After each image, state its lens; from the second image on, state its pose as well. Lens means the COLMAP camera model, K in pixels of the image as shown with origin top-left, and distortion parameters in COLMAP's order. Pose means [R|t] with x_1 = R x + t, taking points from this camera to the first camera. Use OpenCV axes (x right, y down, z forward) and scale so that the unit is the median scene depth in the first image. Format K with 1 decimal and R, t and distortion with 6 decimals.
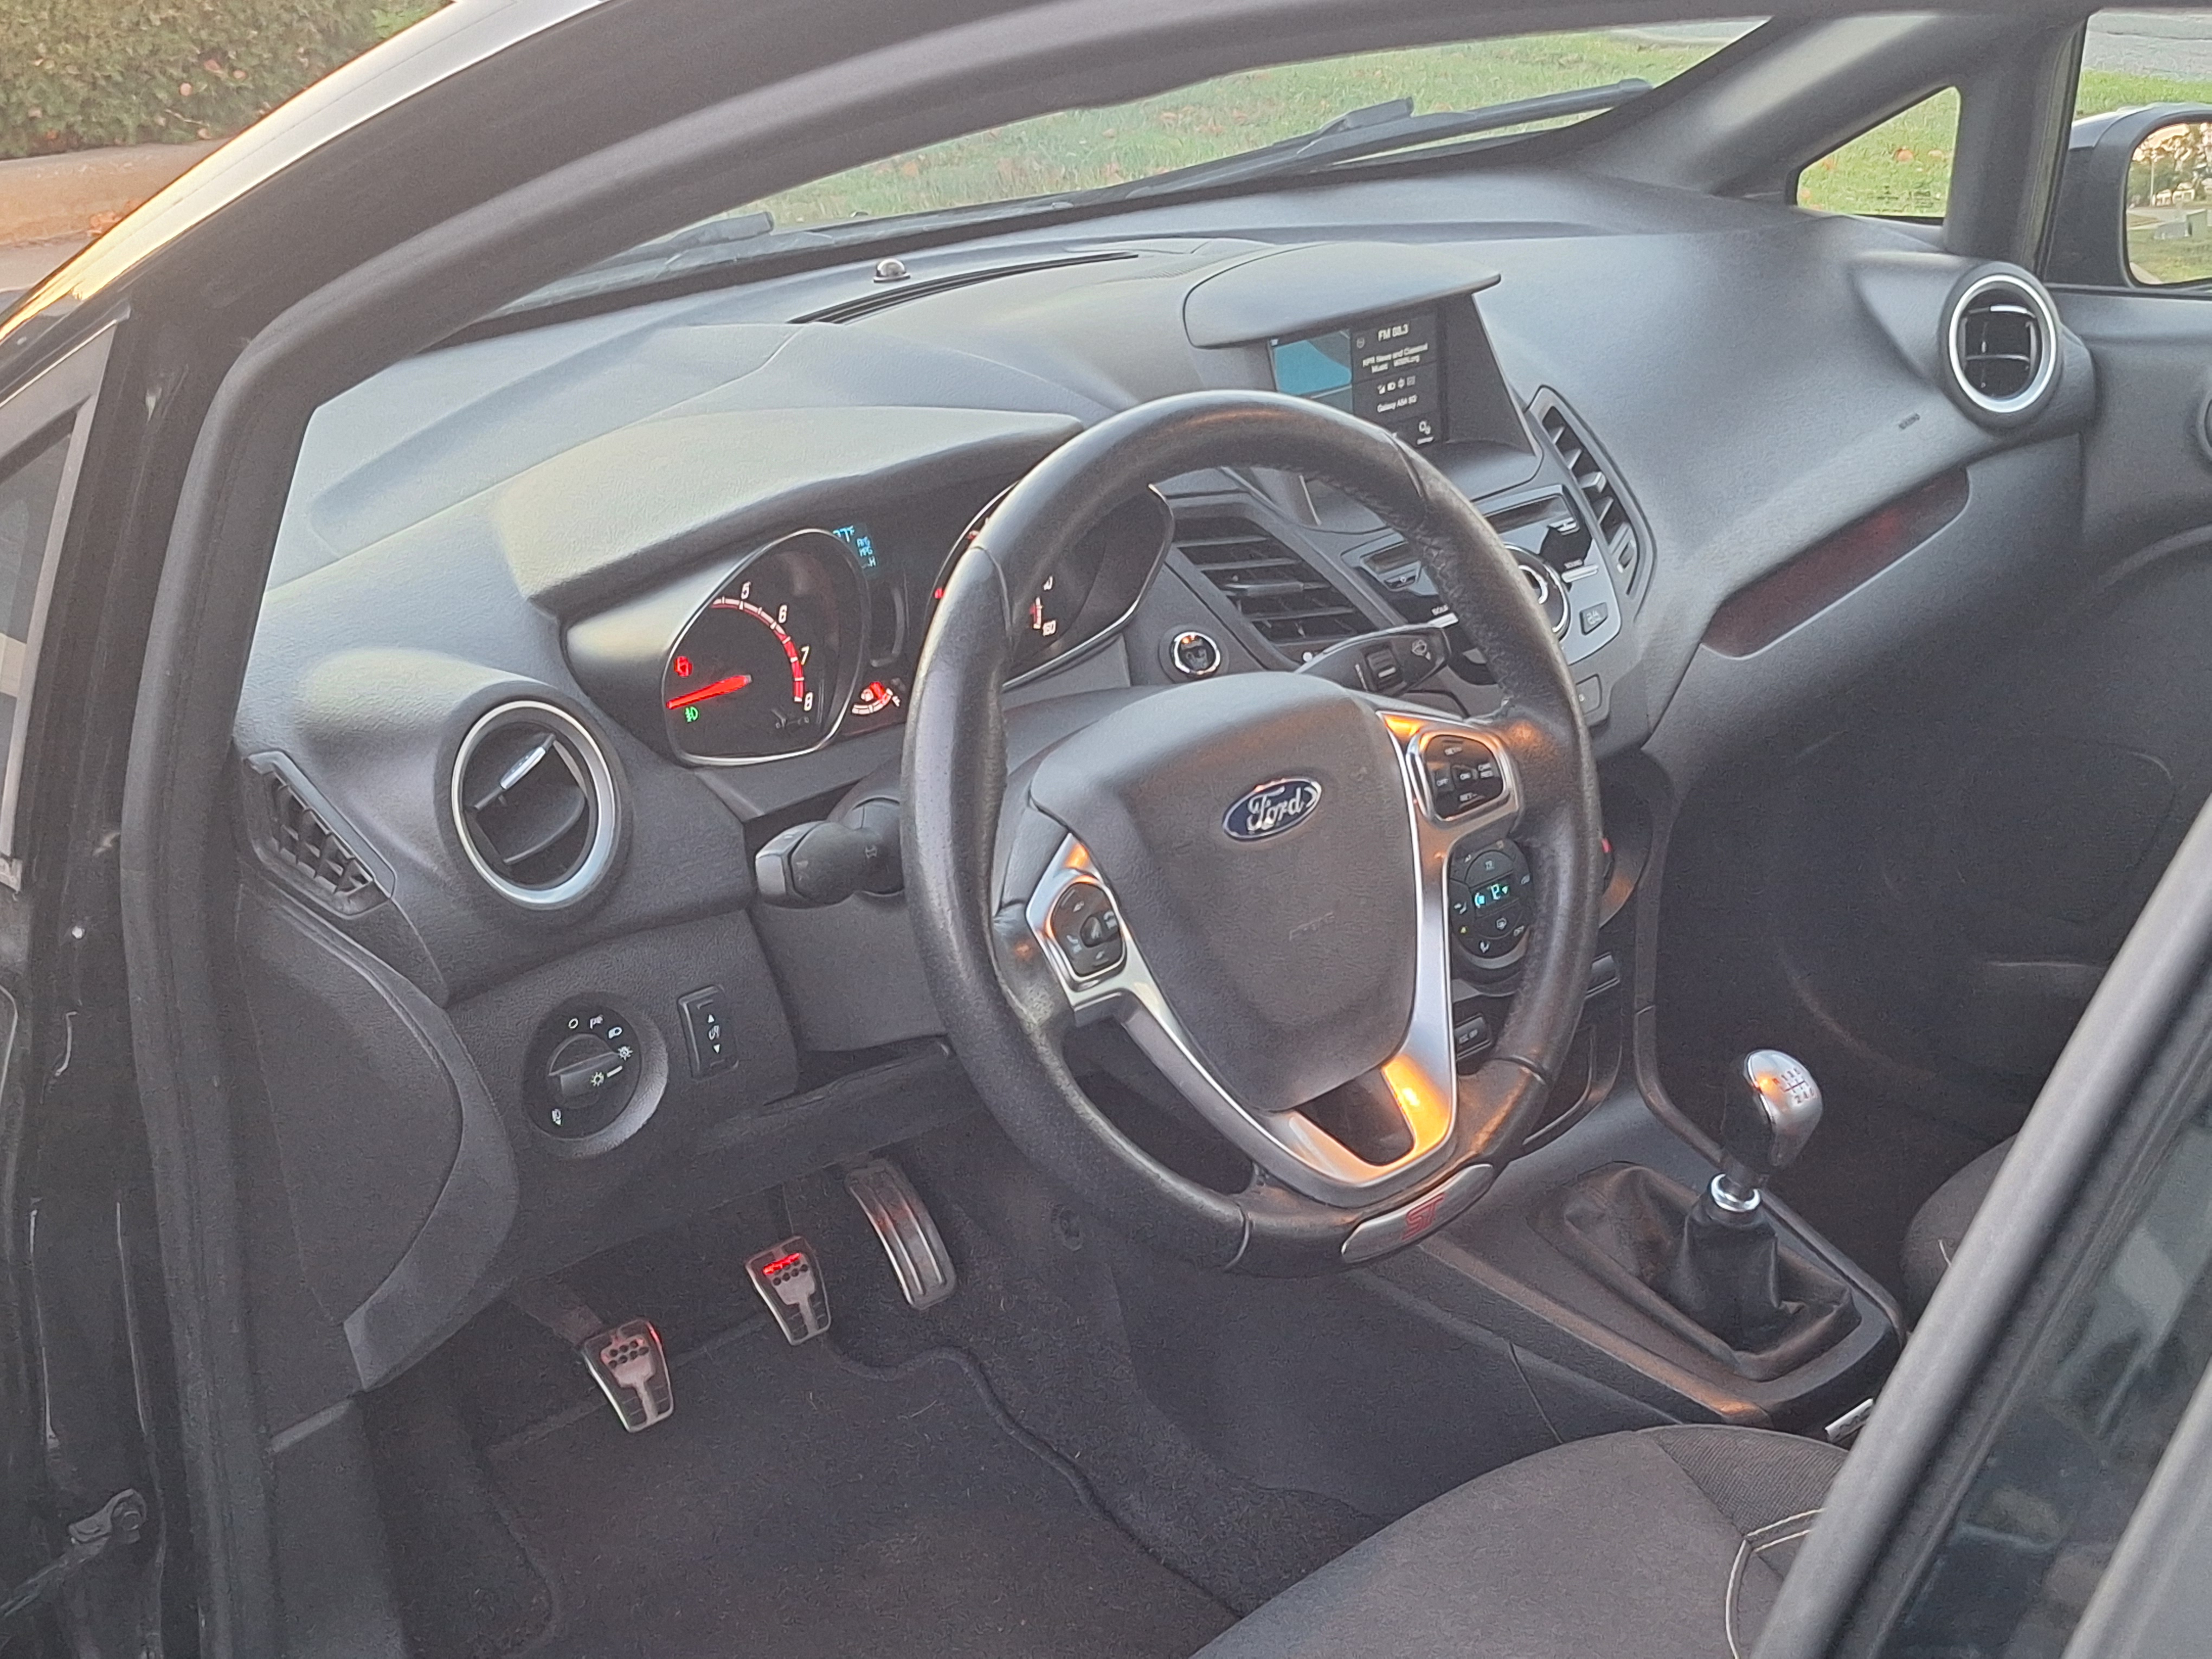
lens RADIAL K [[2189.5, 0, 1106.0], [0, 2189.5, 829.5], [0, 0, 1]] dist [0.096297, 0.005480]
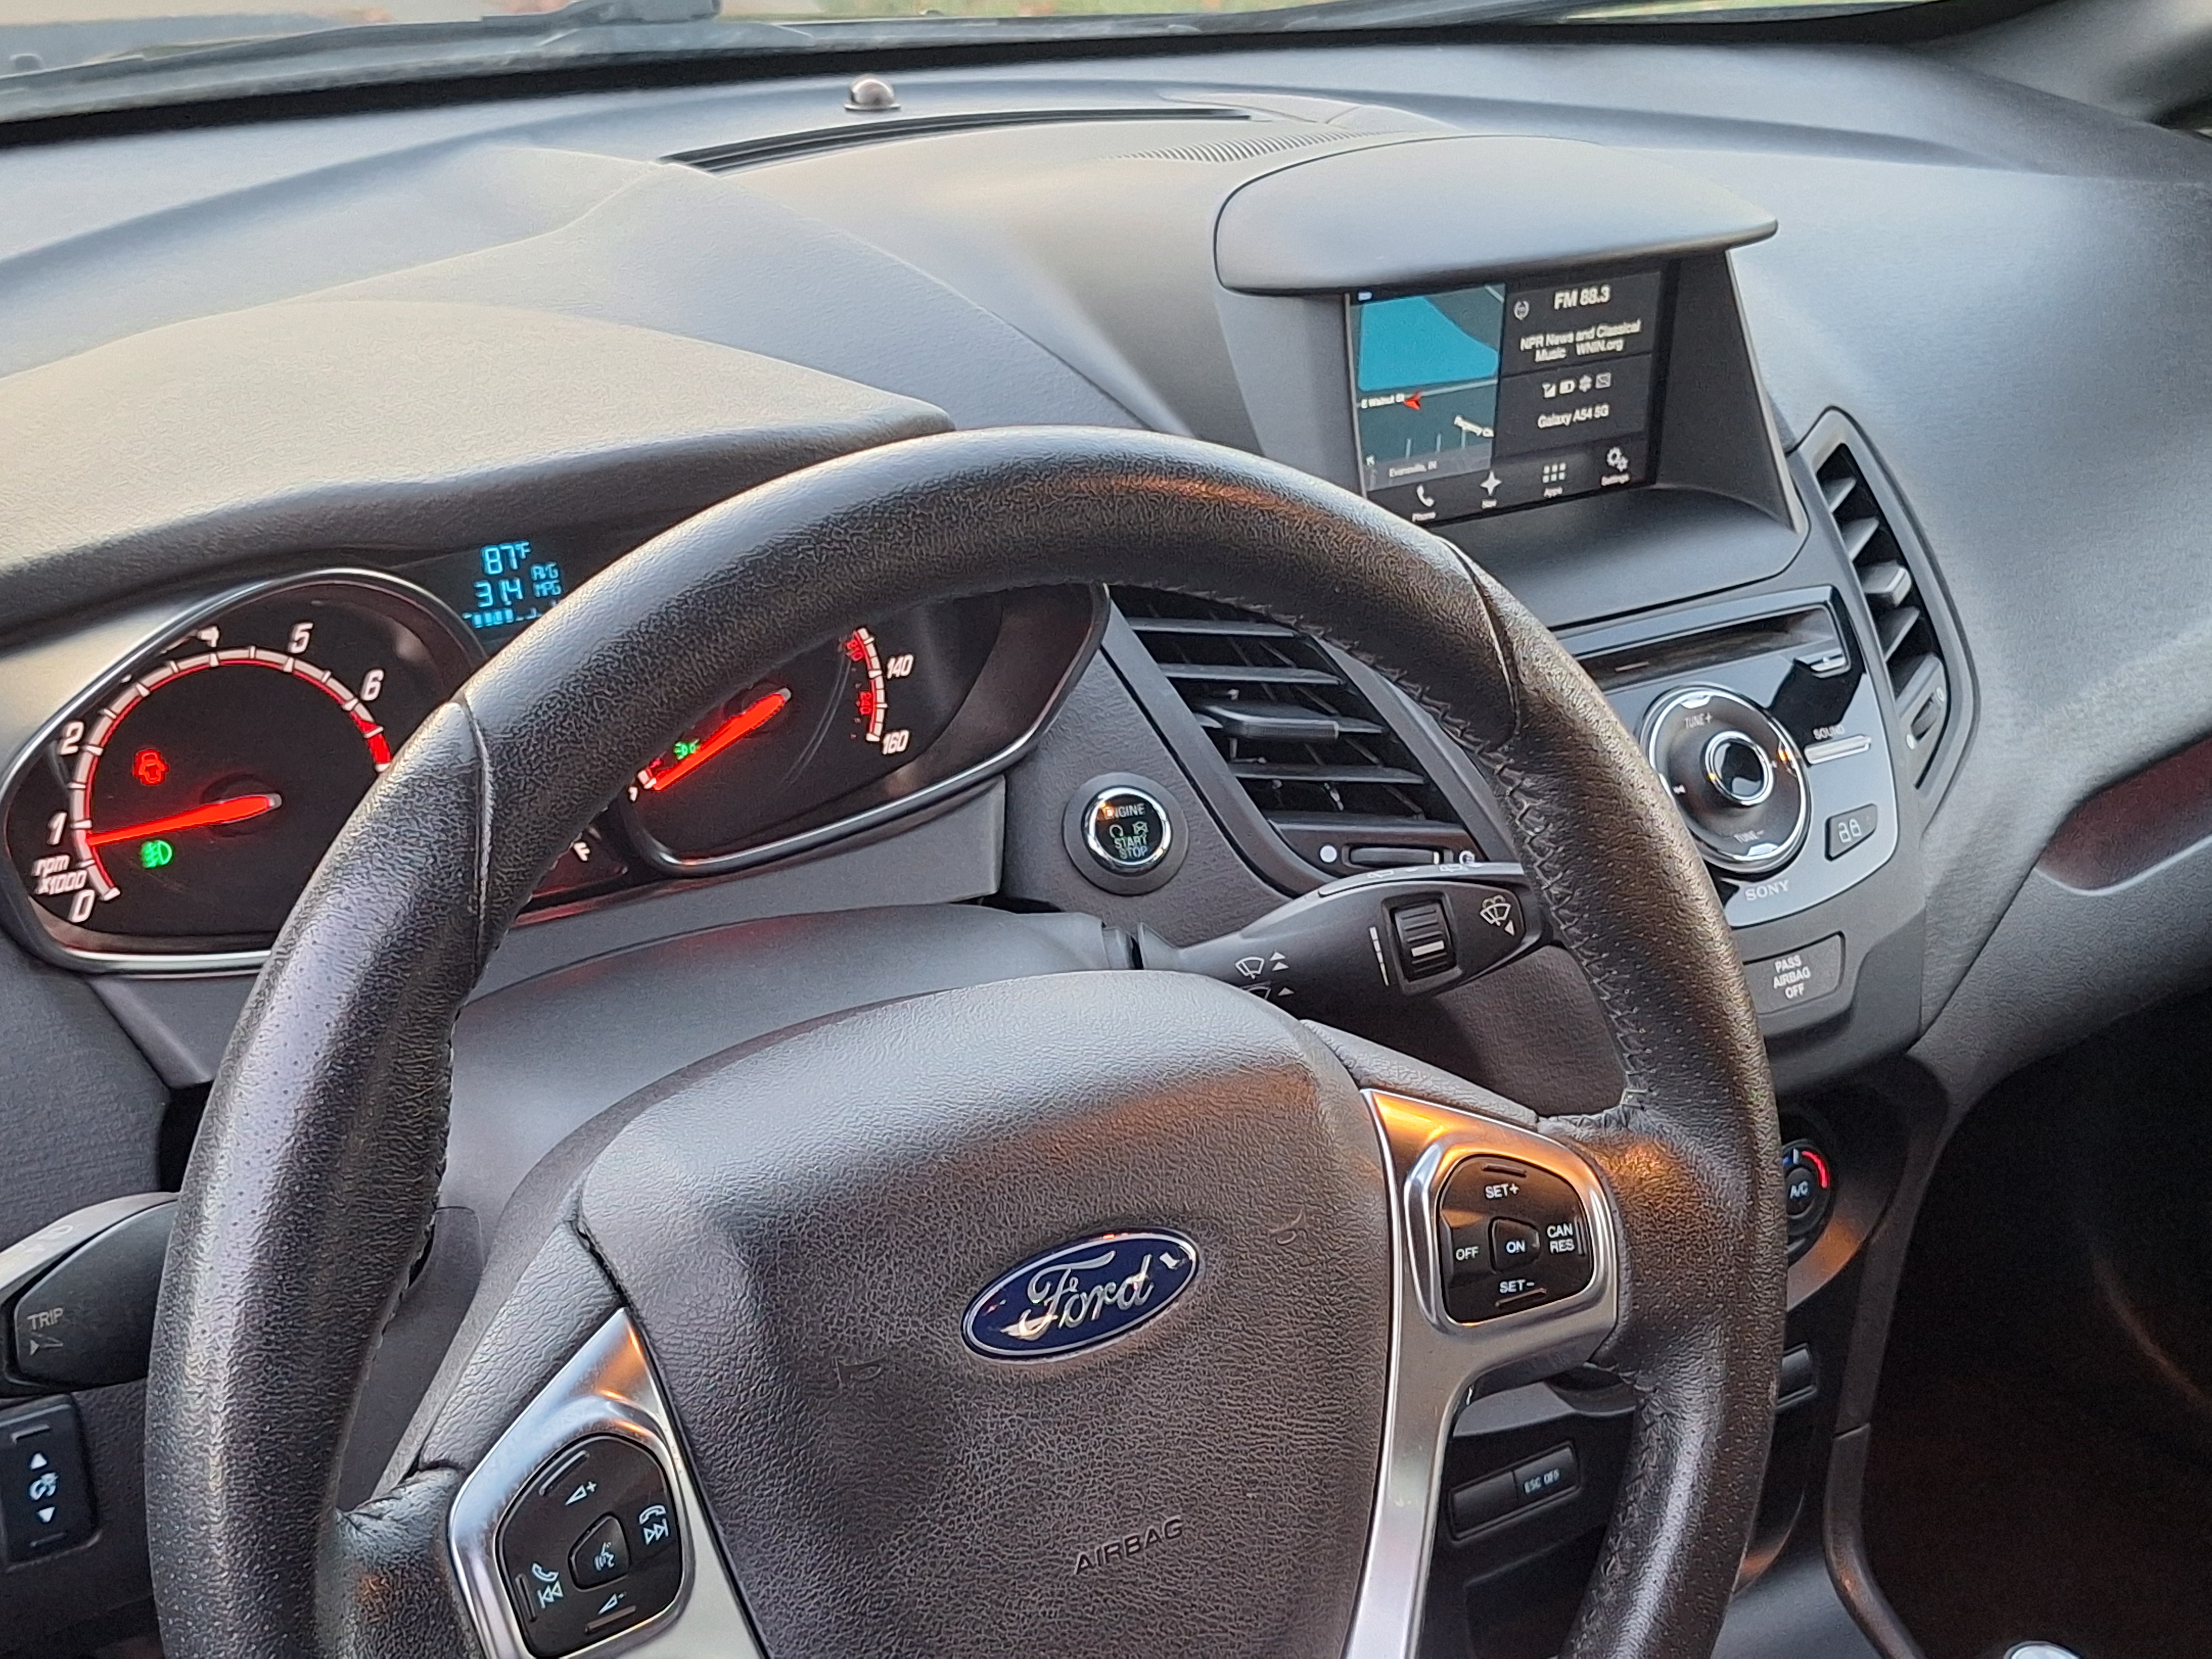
lens RADIAL K [[2189.5, 0, 1106.0], [0, 2189.5, 829.5], [0, 0, 1]] dist [0.096297, 0.005480]
pose [[0.985023, 0.139522, -0.101308, 0.086069], [-0.134027, 0.989209, 0.059187, -0.103530], [0.108473, -0.044723, 0.993093, 0.393291]]
